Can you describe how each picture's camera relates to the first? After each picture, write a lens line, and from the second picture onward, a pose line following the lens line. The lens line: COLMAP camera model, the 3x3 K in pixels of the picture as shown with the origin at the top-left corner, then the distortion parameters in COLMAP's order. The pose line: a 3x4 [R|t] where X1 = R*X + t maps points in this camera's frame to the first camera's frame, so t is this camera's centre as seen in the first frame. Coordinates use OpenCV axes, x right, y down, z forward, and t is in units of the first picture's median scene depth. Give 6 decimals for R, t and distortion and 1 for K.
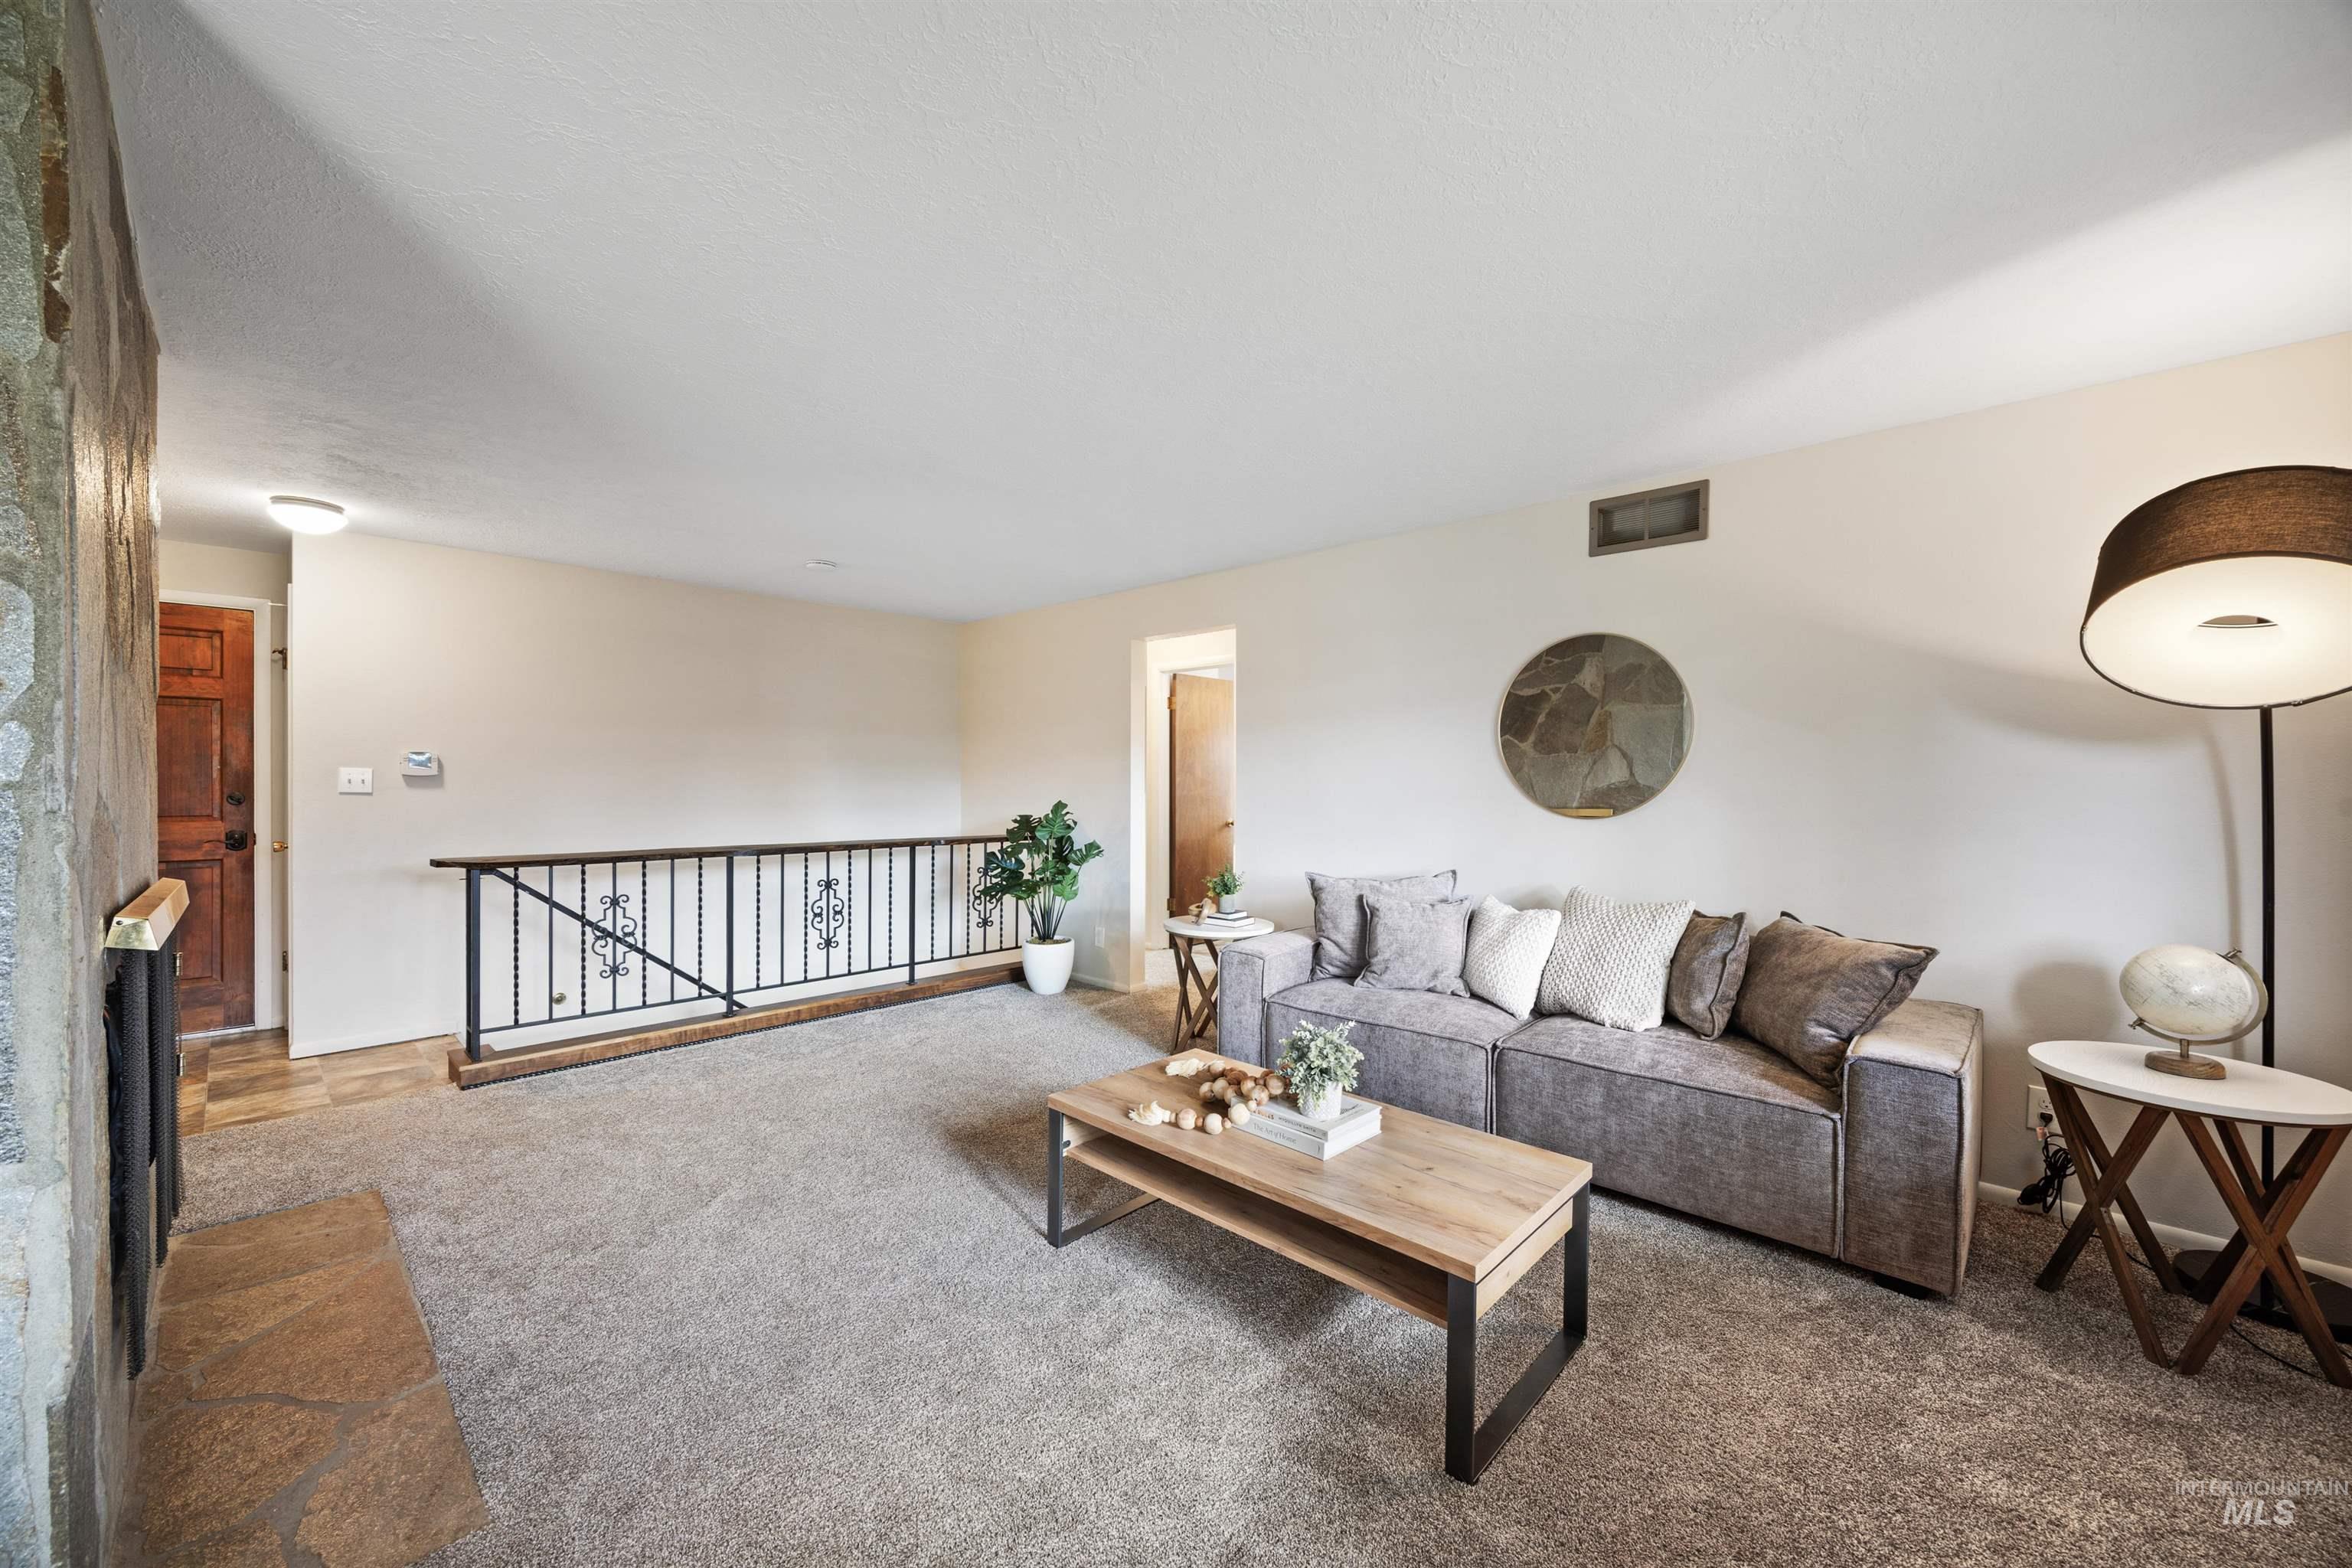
lens RADIAL K [[903.1, 0, 1170.2], [0, 903.1, 786.8], [0, 0, 1]] dist [0.001452, 0.000025]
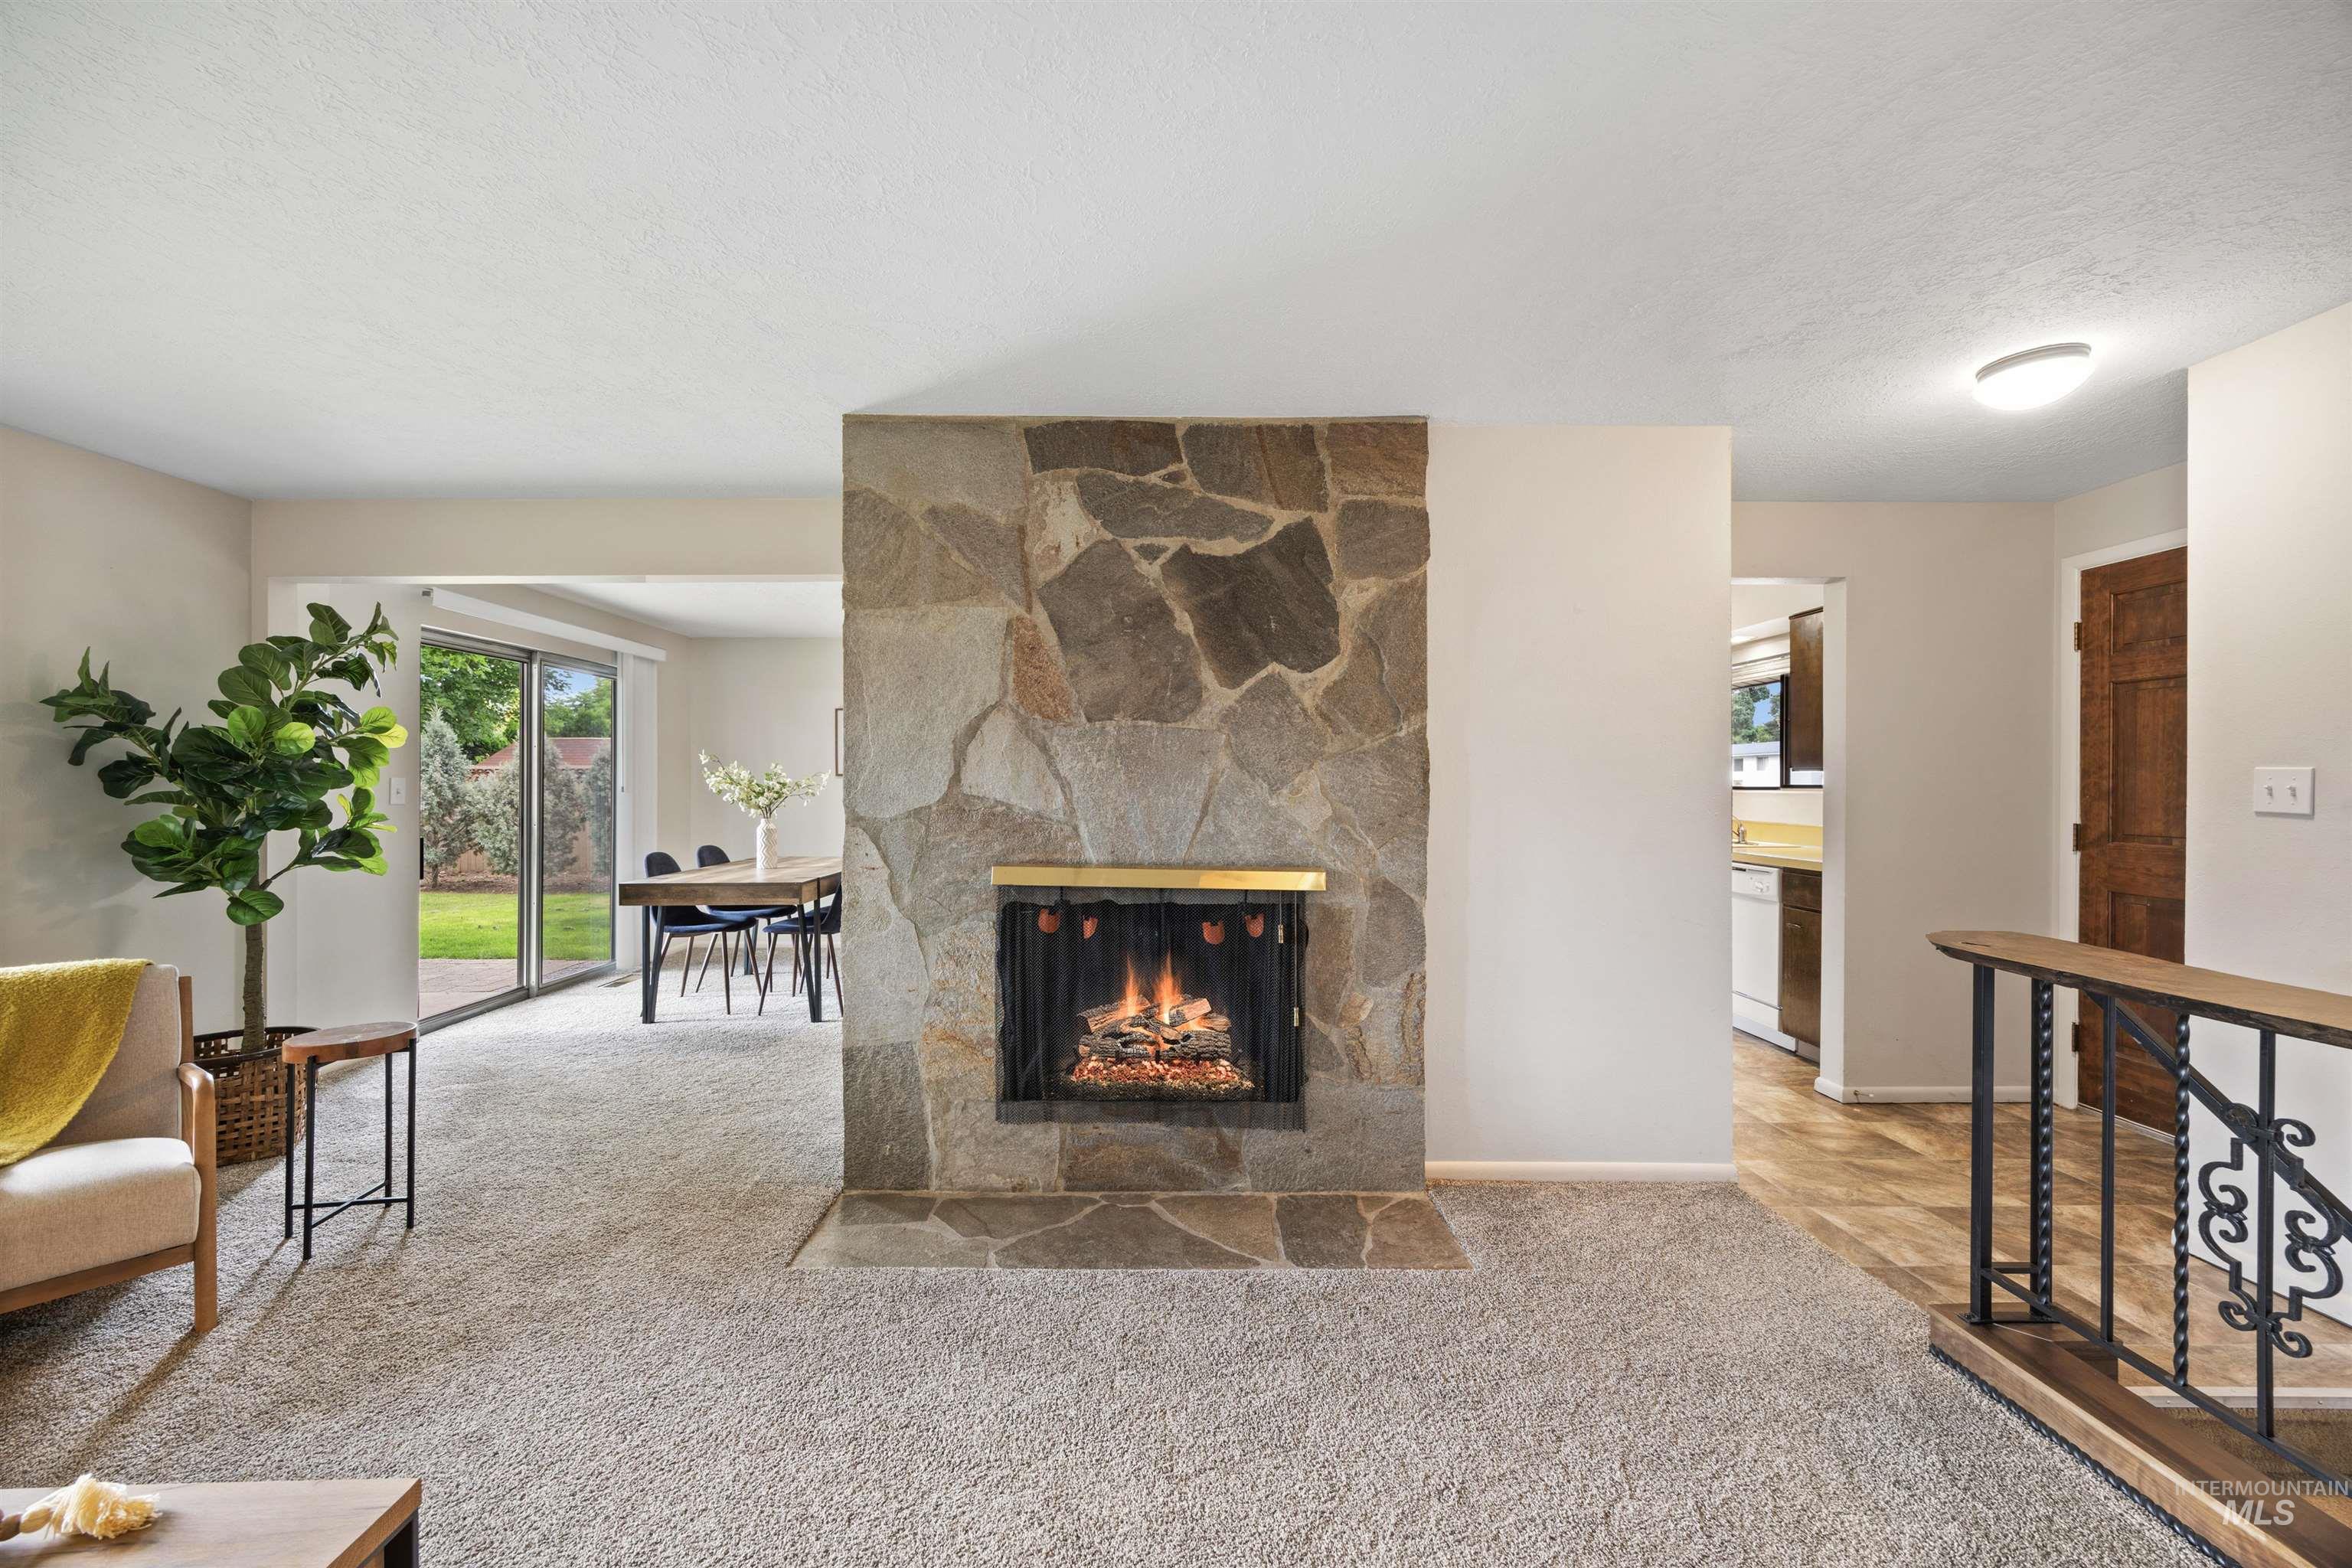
lens RADIAL K [[903.1, 0, 1170.2], [0, 903.1, 786.8], [0, 0, 1]] dist [0.001452, 0.000025]
pose [[-0.719538, -0.003000, -0.694447, -0.042746], [-0.005778, 0.999982, 0.001667, -0.006410], [0.694429, 0.005213, -0.719542, 0.838594]]
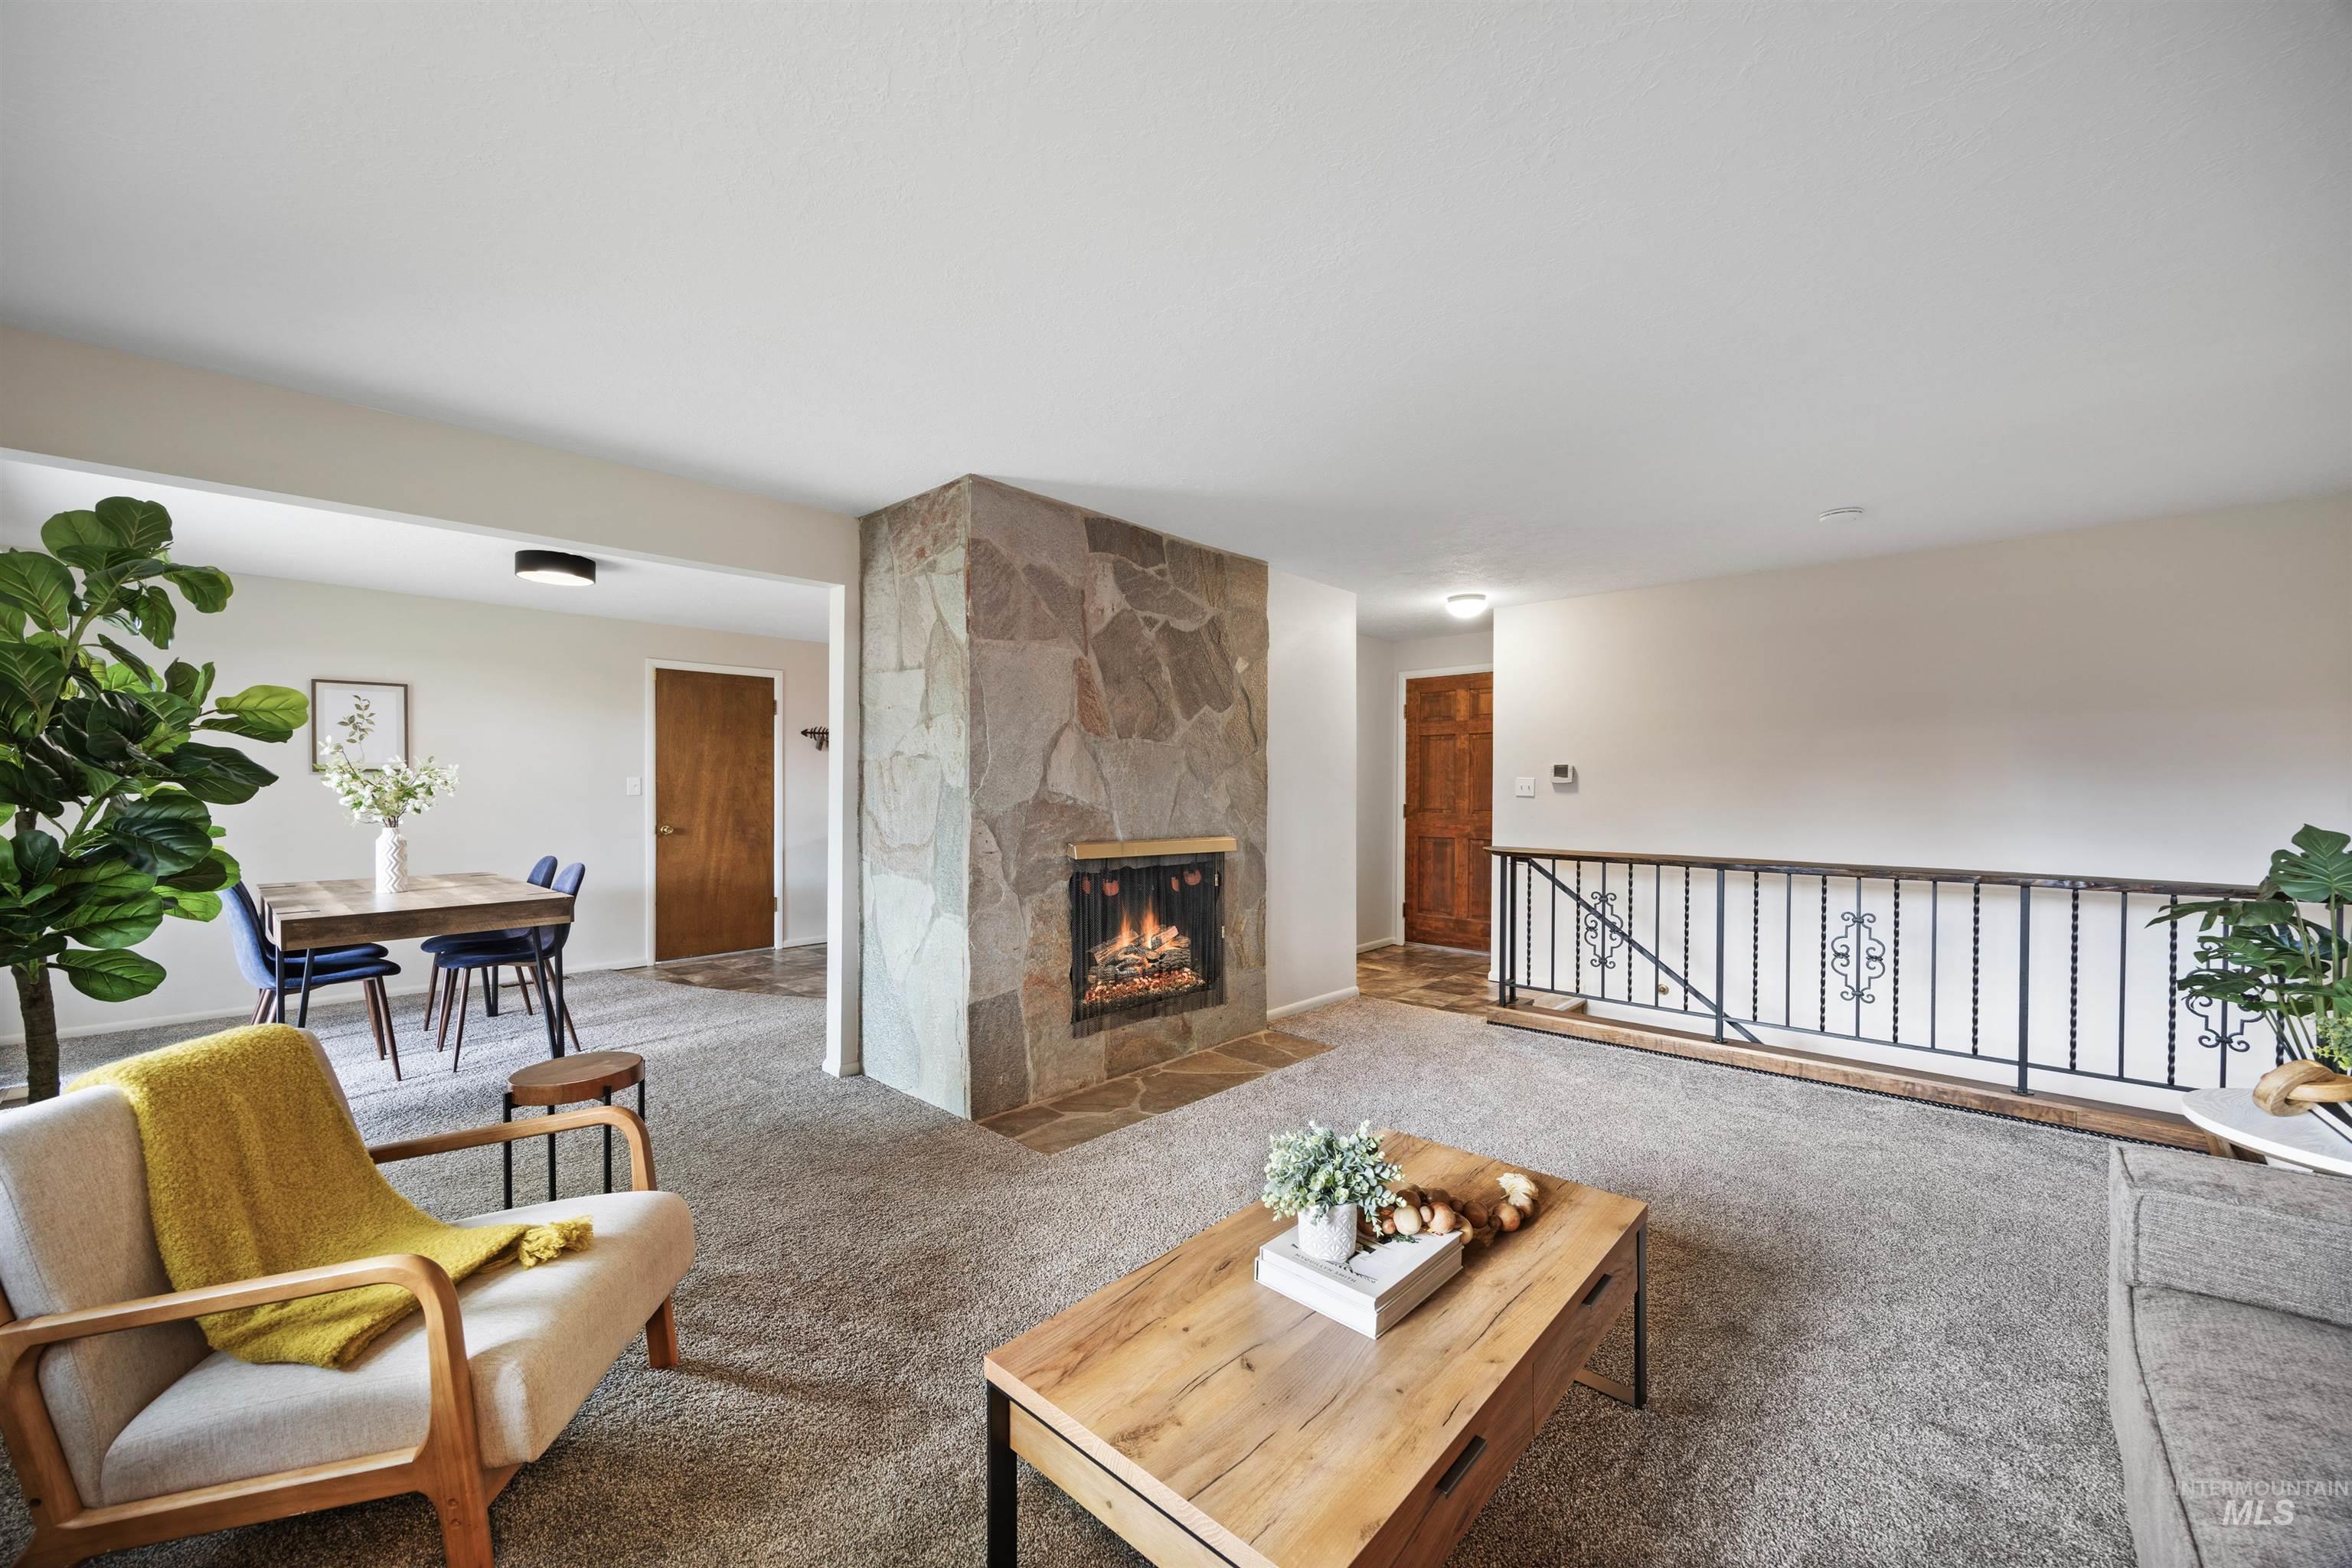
lens RADIAL K [[903.1, 0, 1170.2], [0, 903.1, 786.8], [0, 0, 1]] dist [0.001452, 0.000025]
pose [[0.008073, -0.002130, -0.999965, 0.412635], [-0.004752, 0.999986, -0.002169, -0.002183], [0.999956, 0.004769, 0.008063, 0.411025]]
